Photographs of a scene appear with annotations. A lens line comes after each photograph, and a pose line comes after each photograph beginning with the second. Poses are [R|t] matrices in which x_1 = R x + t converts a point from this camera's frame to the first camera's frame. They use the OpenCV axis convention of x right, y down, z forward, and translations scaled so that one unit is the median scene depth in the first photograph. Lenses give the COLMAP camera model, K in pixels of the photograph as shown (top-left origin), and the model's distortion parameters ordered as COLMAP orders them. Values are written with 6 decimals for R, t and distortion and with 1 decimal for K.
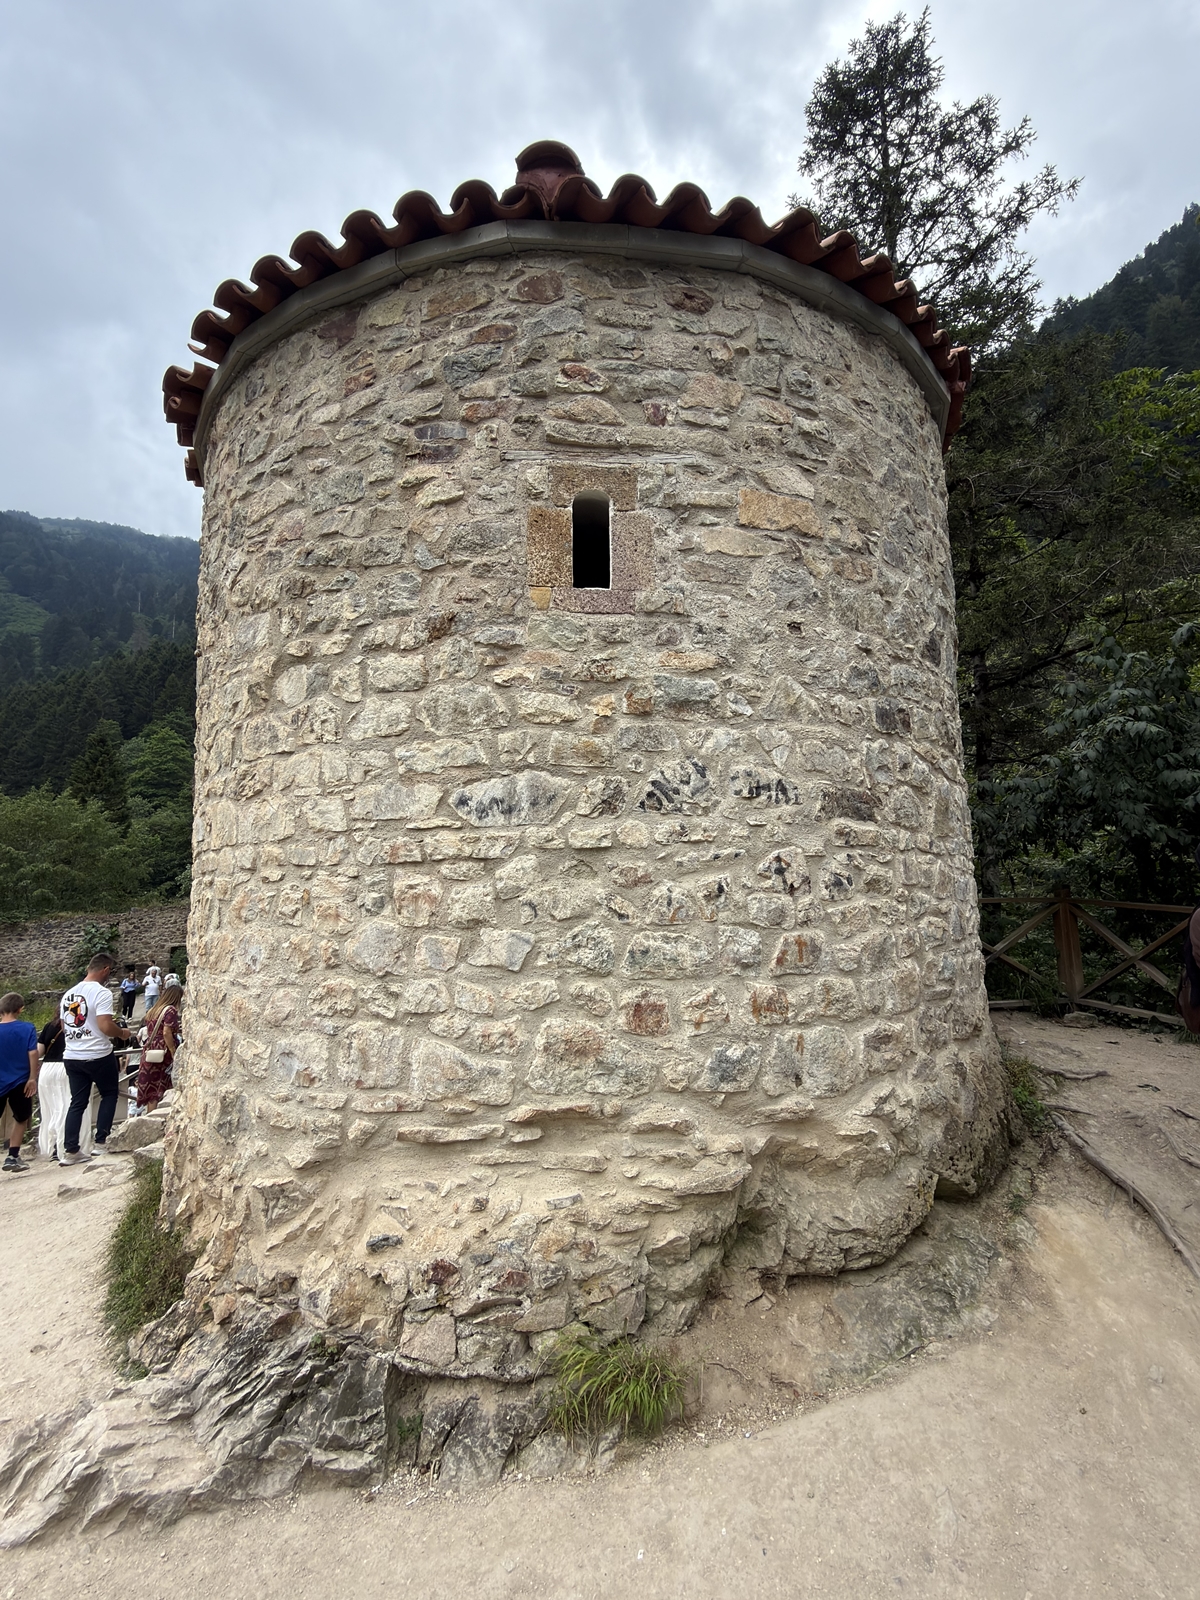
lens RADIAL K [[755.0, 0, 601.2], [0, 755.0, 807.3], [0, 0, 1]] dist [-0.001547, -0.001104]
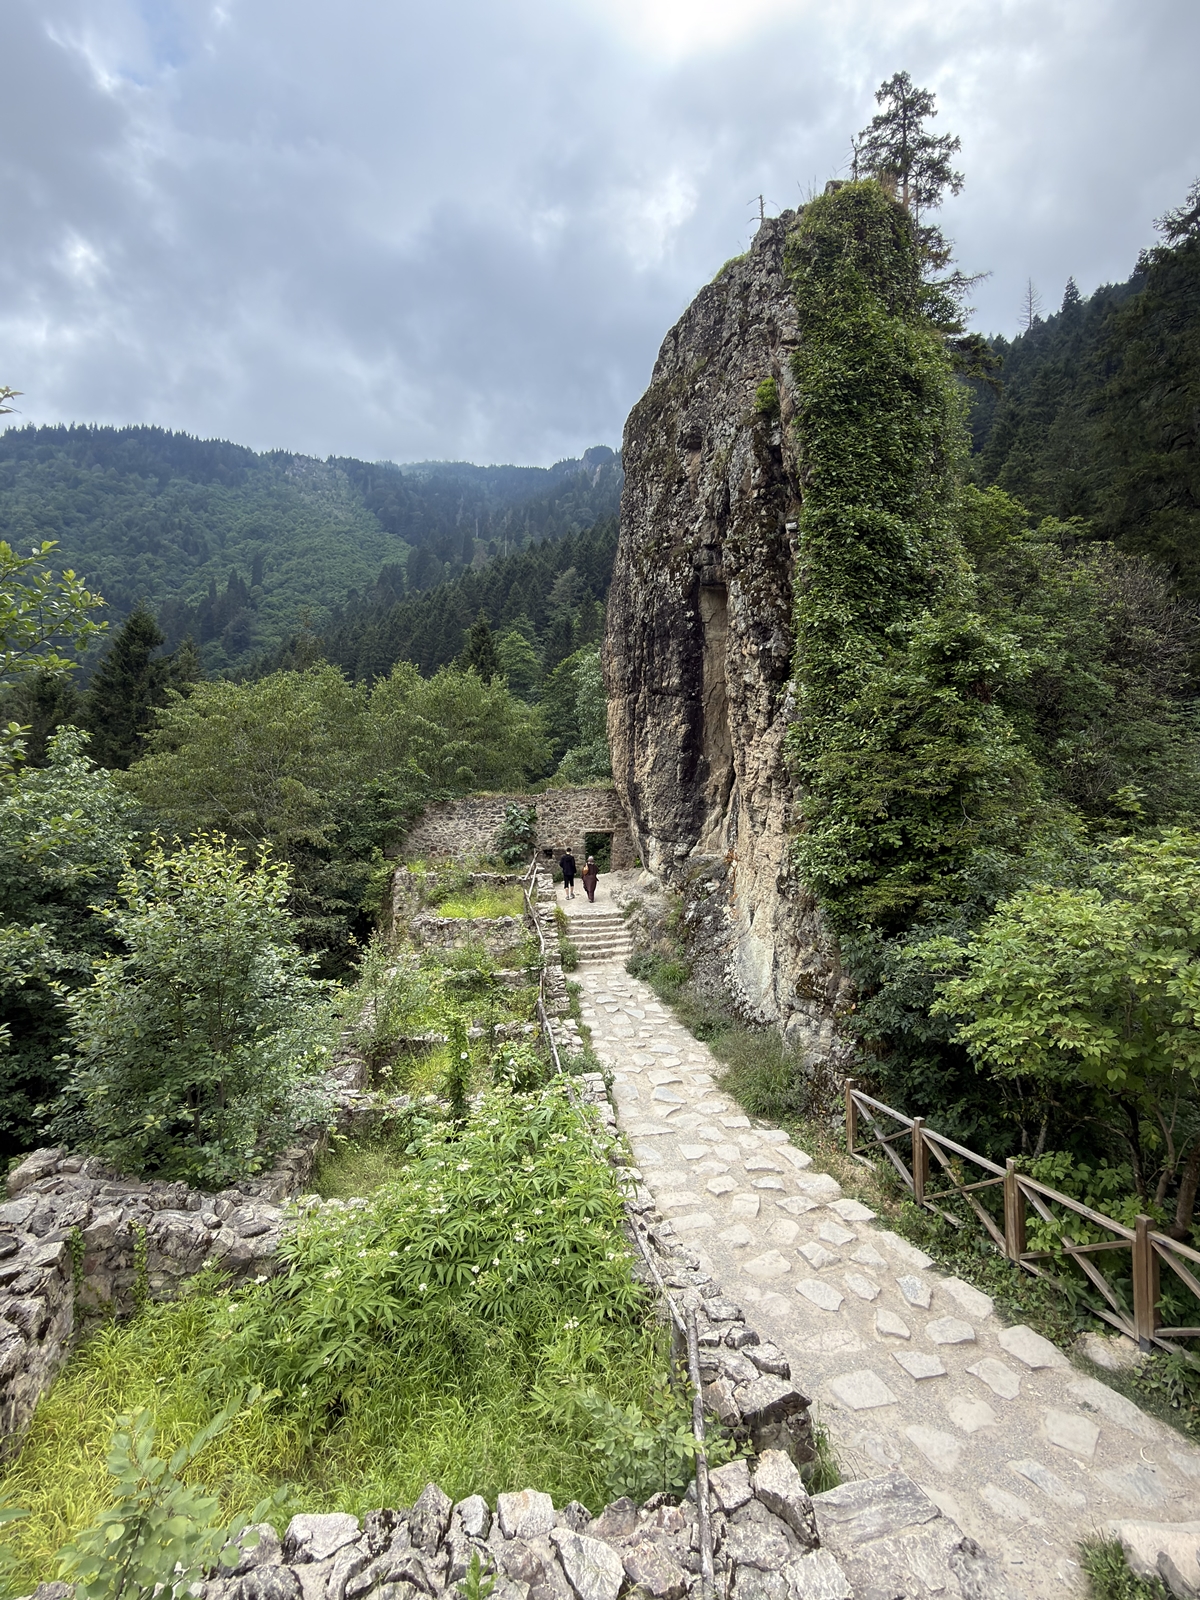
lens RADIAL K [[755.0, 0, 601.3], [0, 755.0, 789.4], [0, 0, 1]] dist [-0.001547, -0.001104]
pose [[0.922702, 0.018486, -0.385071, -0.211072], [0.023693, 0.994242, 0.104503, 0.040882], [0.384786, -0.105549, 0.916951, 0.189585]]
